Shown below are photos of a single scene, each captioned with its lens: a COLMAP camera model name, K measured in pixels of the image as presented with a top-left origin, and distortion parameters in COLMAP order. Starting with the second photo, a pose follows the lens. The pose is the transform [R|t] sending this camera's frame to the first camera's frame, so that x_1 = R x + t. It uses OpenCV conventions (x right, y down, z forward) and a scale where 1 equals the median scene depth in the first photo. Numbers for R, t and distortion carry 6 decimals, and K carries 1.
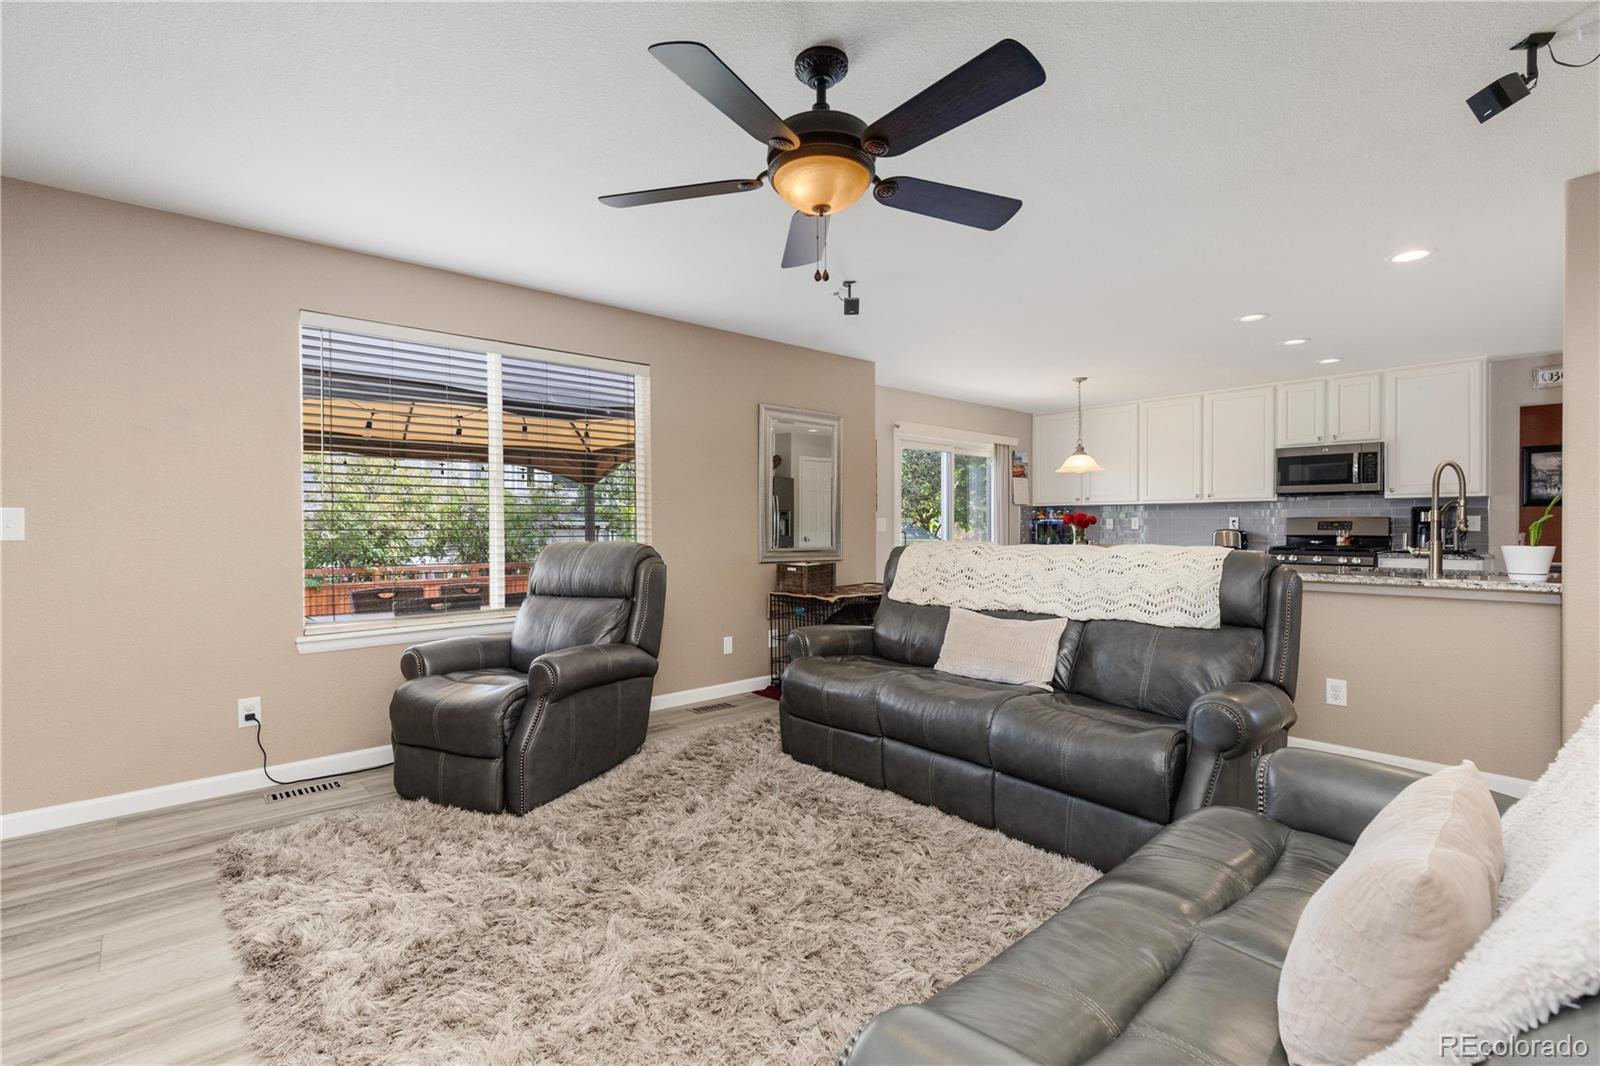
lens RADIAL K [[733.3, 0, 791.7], [0, 733.3, 529.5], [0, 0, 1]] dist [0.005493, 0.000112]
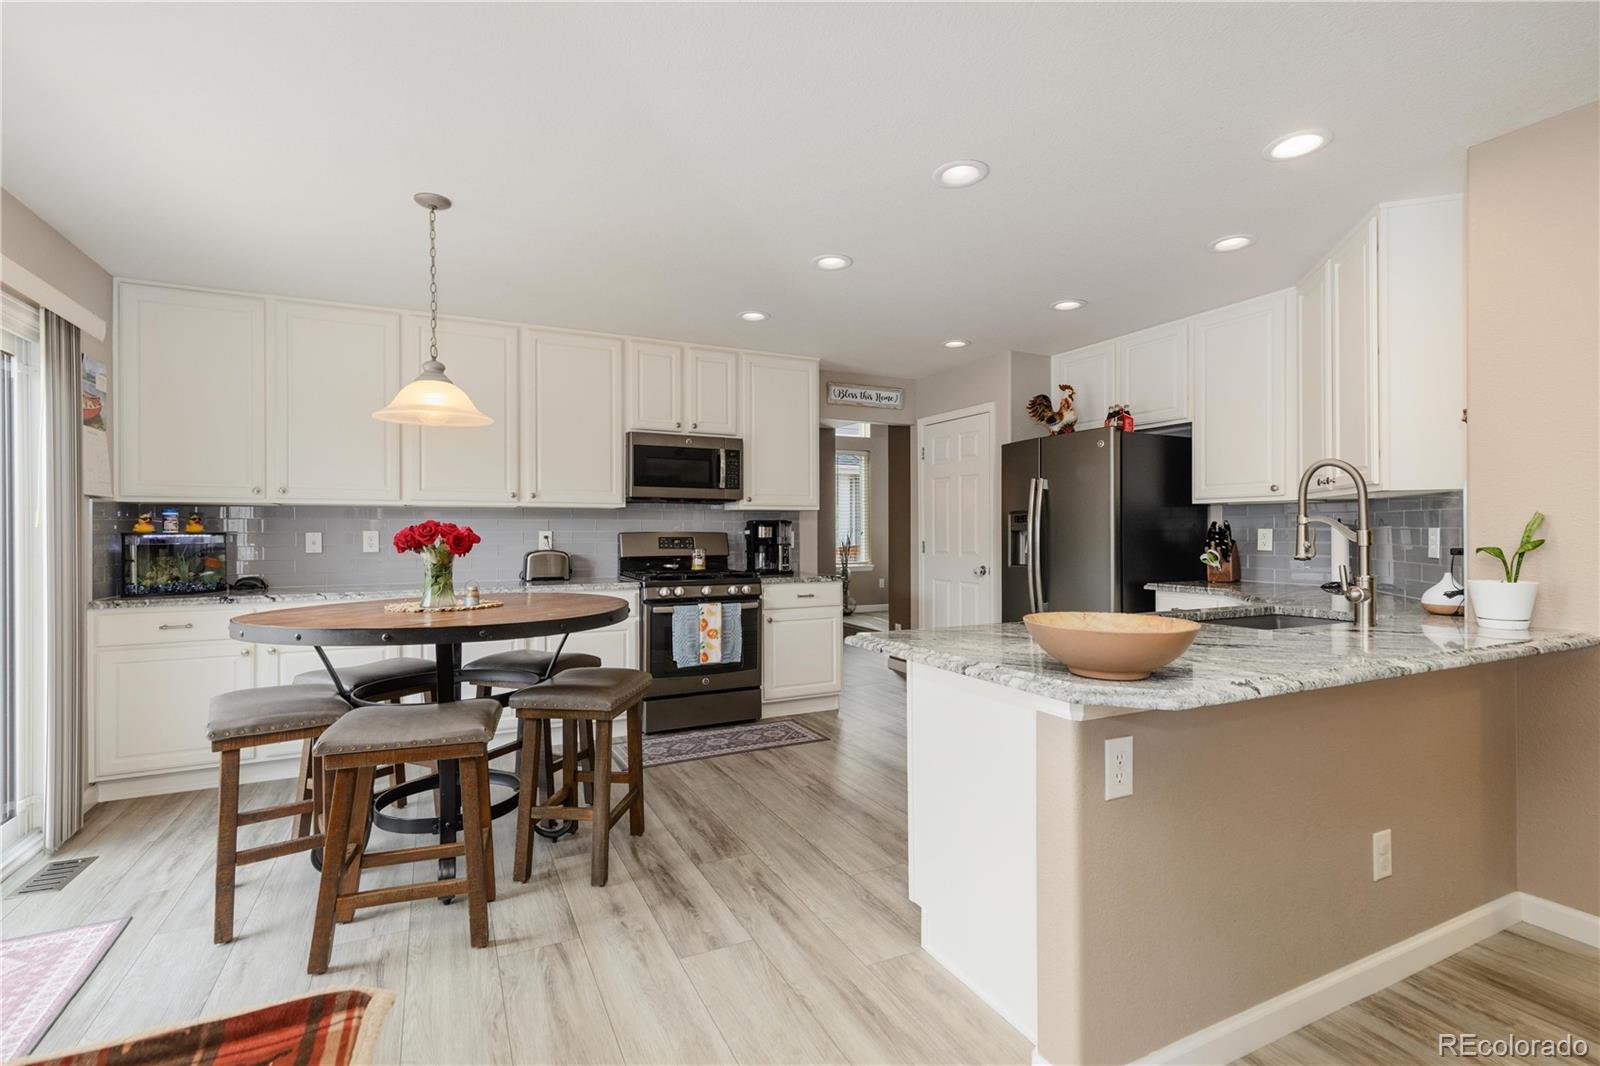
lens RADIAL K [[733.3, 0, 794.7], [0, 733.3, 530.4], [0, 0, 1]] dist [0.005493, 0.000112]
pose [[0.288913, 0.003828, 0.957348, 0.052068], [0.007762, 0.999950, -0.006340, -0.013113], [-0.957324, 0.009262, 0.288869, 0.680809]]
